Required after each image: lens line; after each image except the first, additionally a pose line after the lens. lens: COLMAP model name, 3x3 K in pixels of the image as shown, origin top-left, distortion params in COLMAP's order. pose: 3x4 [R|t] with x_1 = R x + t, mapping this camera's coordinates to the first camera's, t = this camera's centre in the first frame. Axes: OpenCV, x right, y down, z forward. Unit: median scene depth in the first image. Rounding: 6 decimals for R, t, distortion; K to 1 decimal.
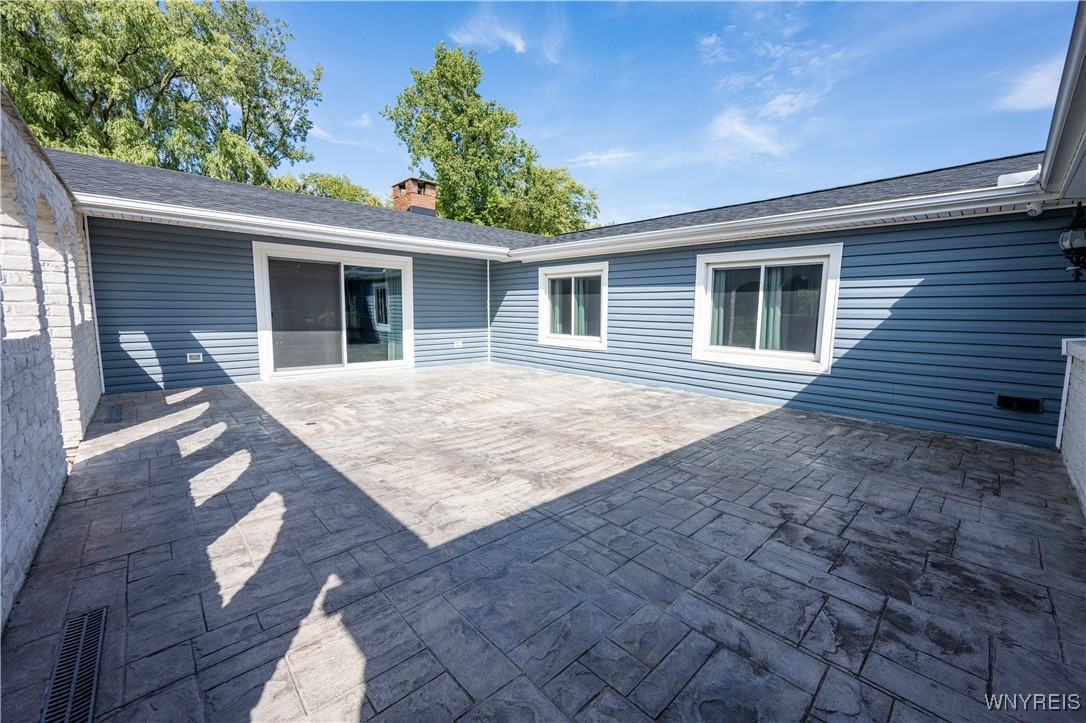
lens RADIAL K [[430.8, 0, 543.0], [0, 430.8, 361.5], [0, 0, 1]] dist [-0.000255, -0.000163]
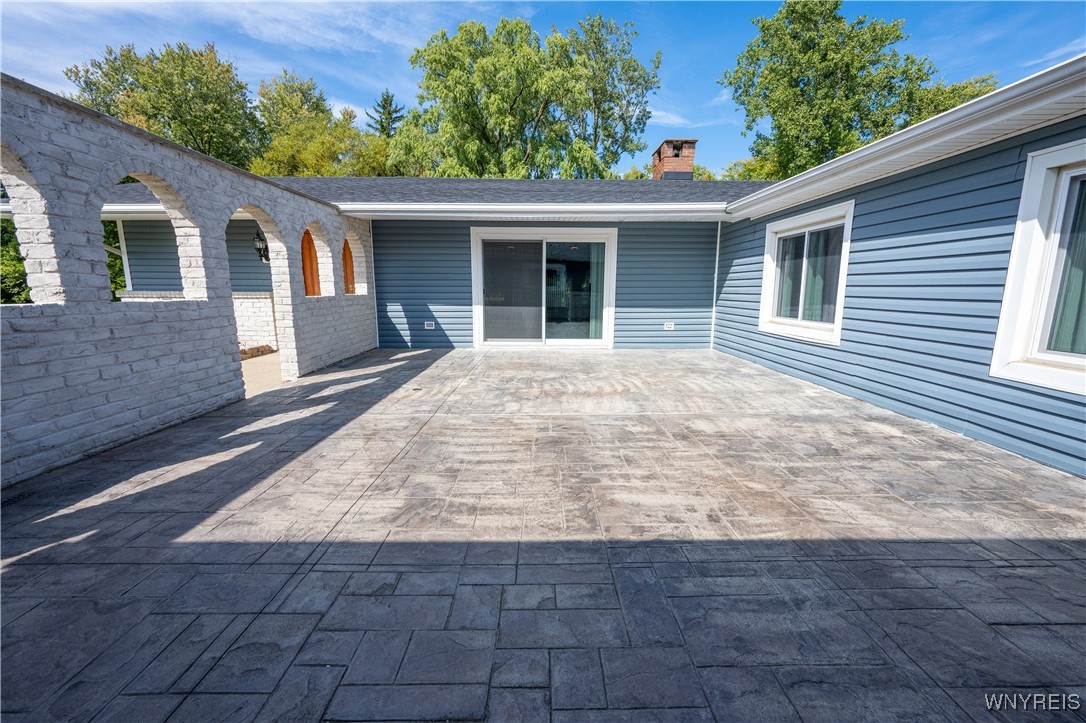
lens RADIAL K [[430.8, 0, 543.0], [0, 430.8, 361.5], [0, 0, 1]] dist [-0.000255, -0.000163]
pose [[0.739040, 0.102568, -0.665807, 0.230412], [-0.073710, 0.994719, 0.071420, -0.014697], [0.669616, -0.003706, 0.742698, 0.230664]]
